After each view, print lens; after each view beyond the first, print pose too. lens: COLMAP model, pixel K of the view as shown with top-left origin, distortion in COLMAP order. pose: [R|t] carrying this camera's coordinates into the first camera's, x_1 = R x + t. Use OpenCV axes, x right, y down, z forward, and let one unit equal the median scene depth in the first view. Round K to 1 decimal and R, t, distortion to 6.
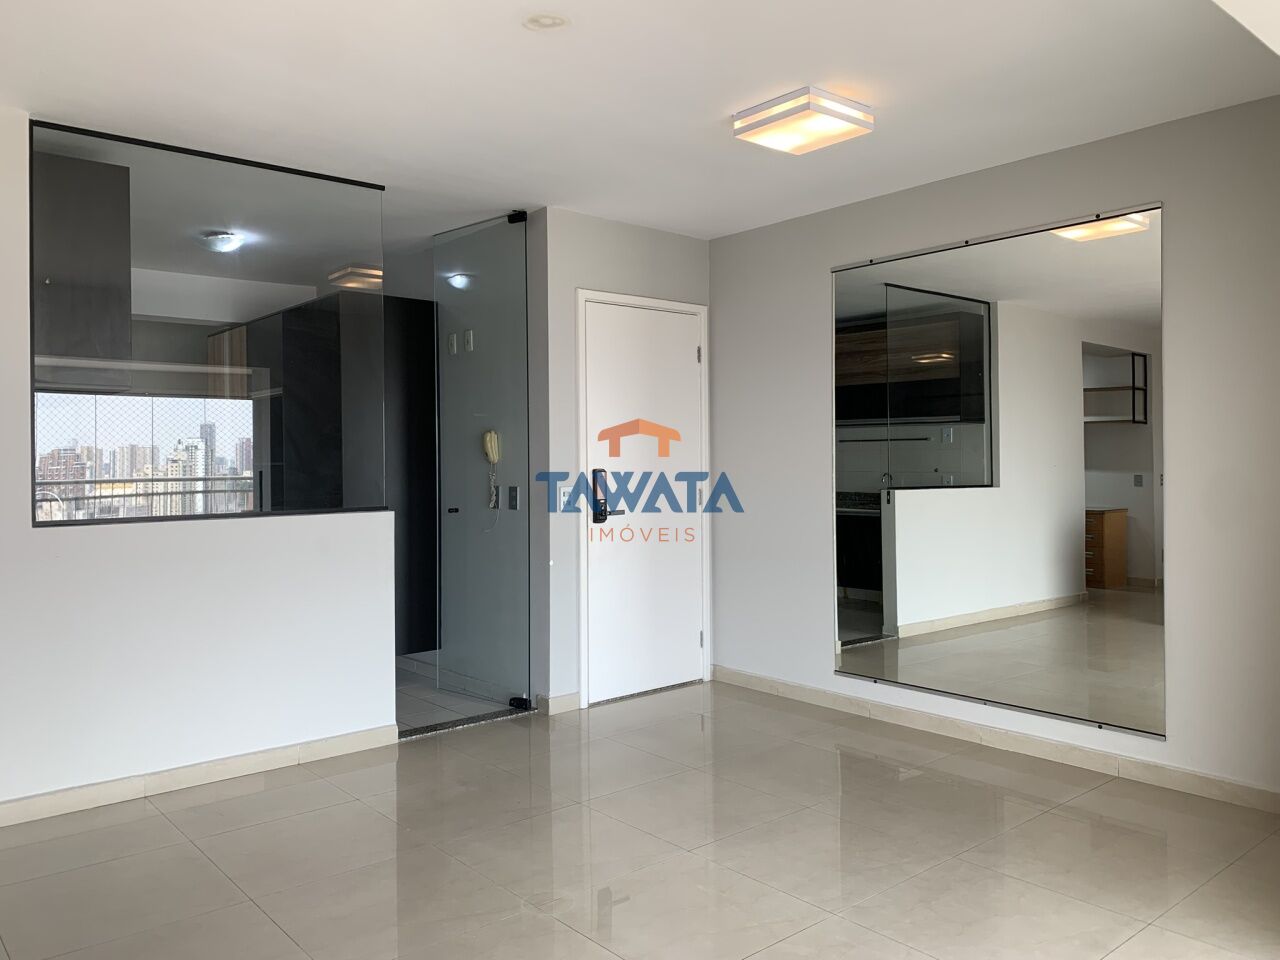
lens RADIAL K [[966.3, 0, 643.6], [0, 966.3, 483.4], [0, 0, 1]] dist [0.070935, -0.006272]
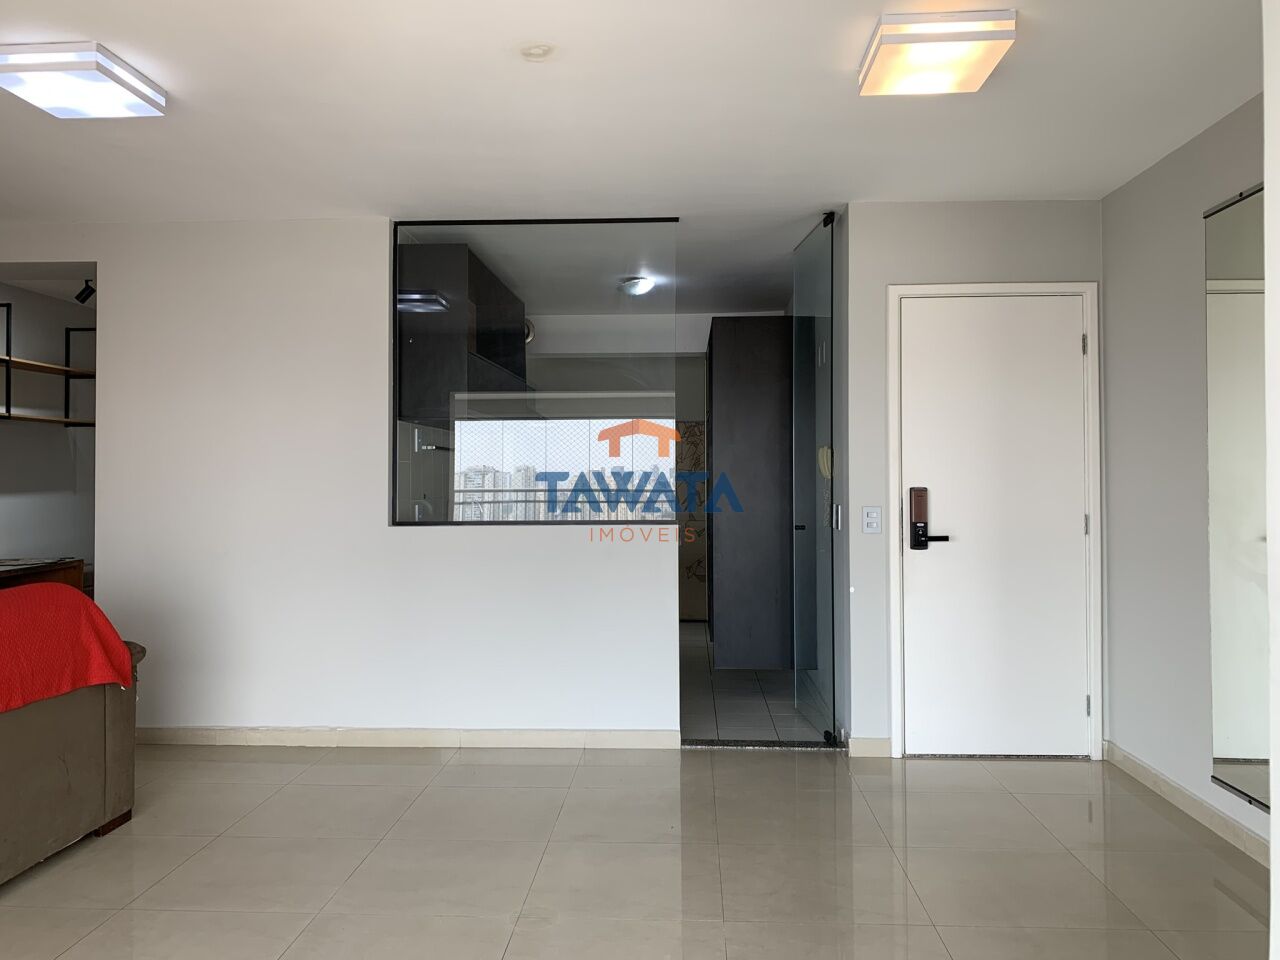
lens RADIAL K [[966.3, 0, 645.9], [0, 966.3, 470.9], [0, 0, 1]] dist [0.070935, -0.006272]
pose [[0.739926, 0.004036, -0.672676, 0.369037], [-0.019694, 0.999683, -0.015664, -0.010797], [0.672400, 0.024838, 0.739771, 0.183280]]
